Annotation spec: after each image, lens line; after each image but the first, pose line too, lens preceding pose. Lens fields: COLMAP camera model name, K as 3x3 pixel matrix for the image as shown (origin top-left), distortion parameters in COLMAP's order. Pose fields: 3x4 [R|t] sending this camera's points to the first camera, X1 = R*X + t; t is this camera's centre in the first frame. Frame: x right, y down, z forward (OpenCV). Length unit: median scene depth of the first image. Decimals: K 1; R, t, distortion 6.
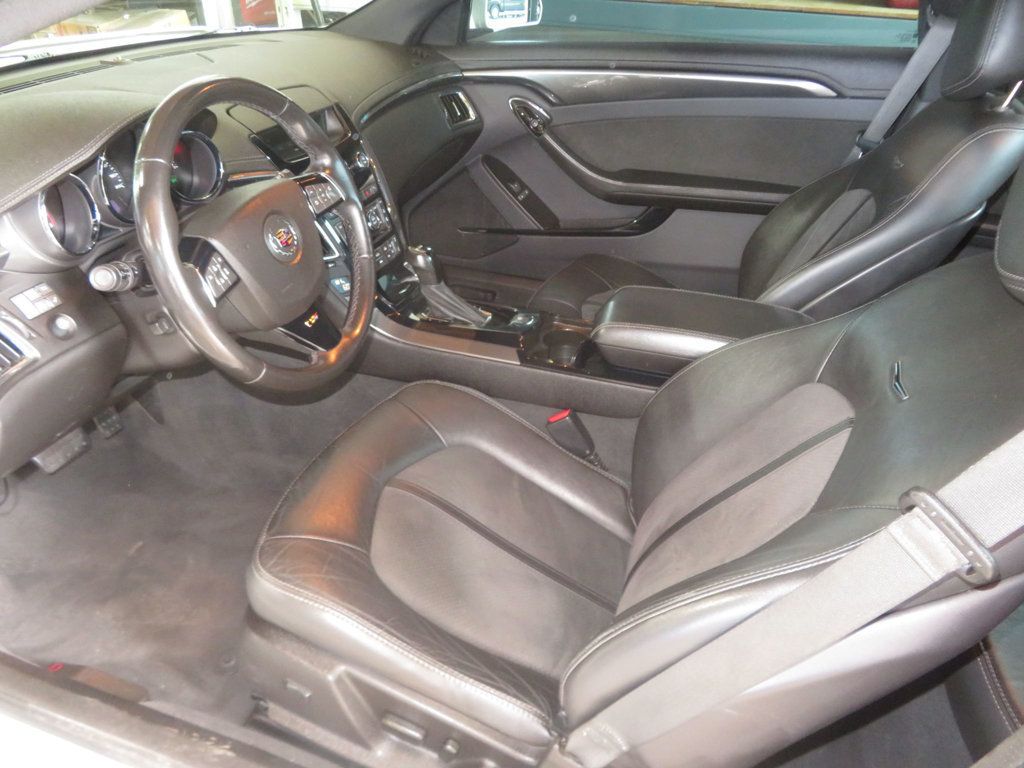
lens RADIAL K [[728.2, 0, 513.9], [0, 728.2, 379.2], [0, 0, 1]] dist [-0.010708, 0.010097]
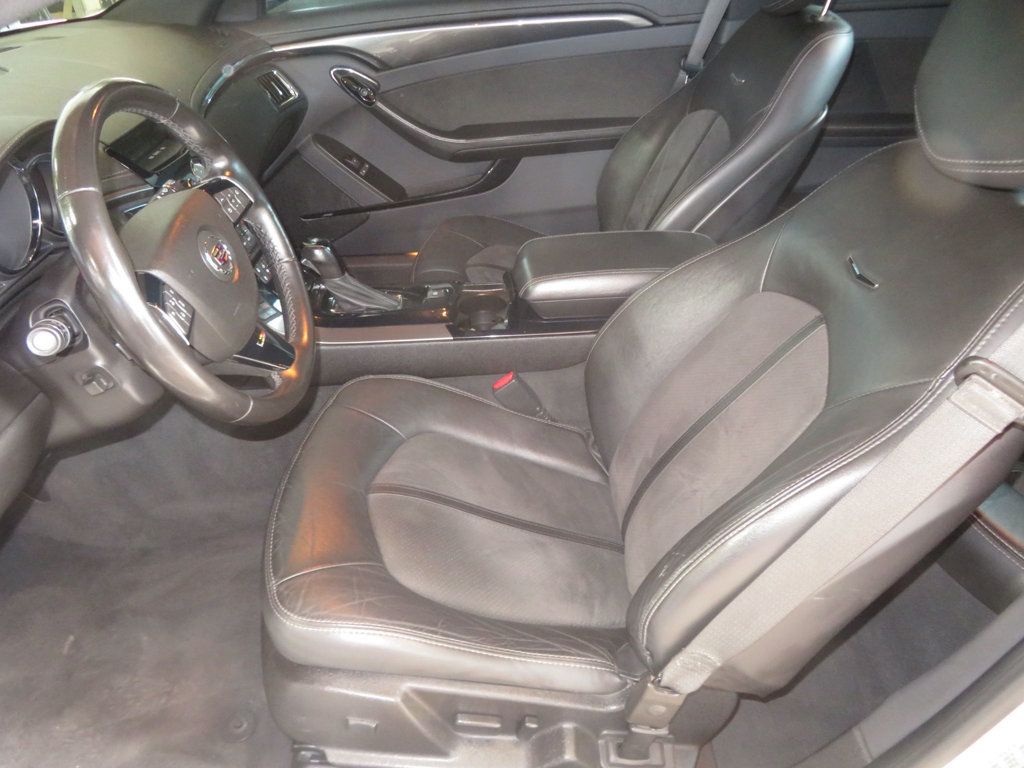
lens RADIAL K [[728.2, 0, 511.8], [0, 728.2, 380.8], [0, 0, 1]] dist [-0.010708, 0.010097]
pose [[0.941757, -0.235898, 0.239679, -0.123342], [0.223447, 0.971569, 0.078266, -0.018592], [-0.251327, -0.020152, 0.967692, 0.025314]]
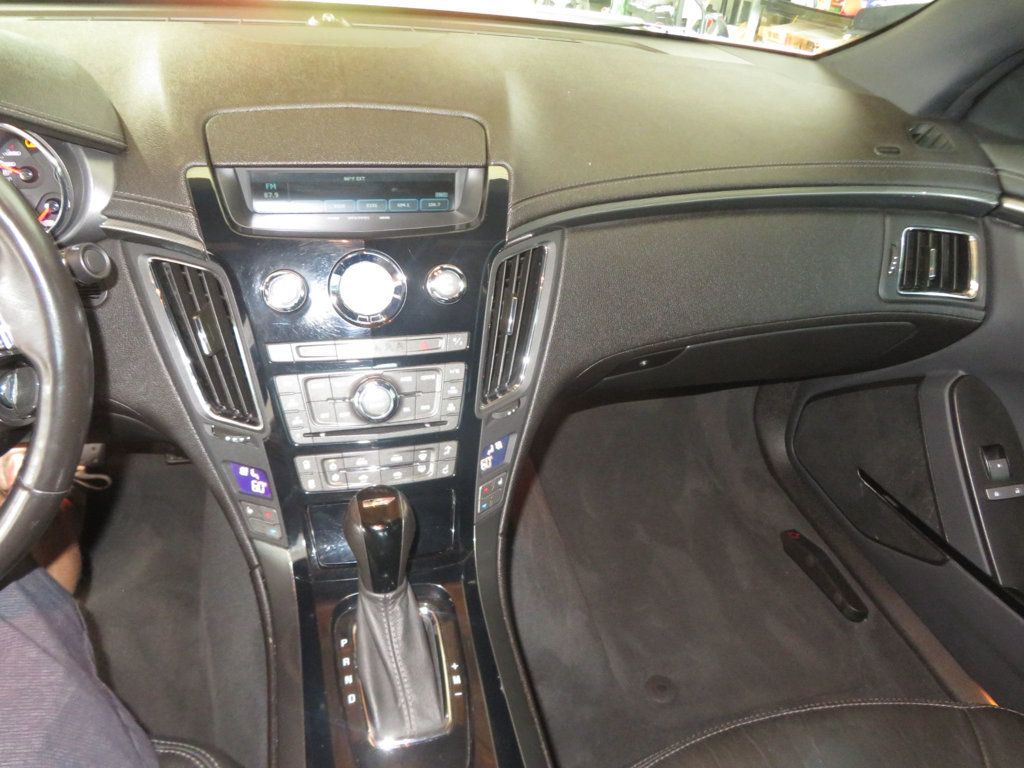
lens RADIAL K [[728.2, 0, 509.0], [0, 728.2, 385.2], [0, 0, 1]] dist [-0.010708, 0.010097]
pose [[0.555140, 0.478567, -0.680289, 0.140591], [-0.505516, 0.843629, 0.180953, -0.292806], [0.660510, 0.243443, 0.710255, 0.591427]]
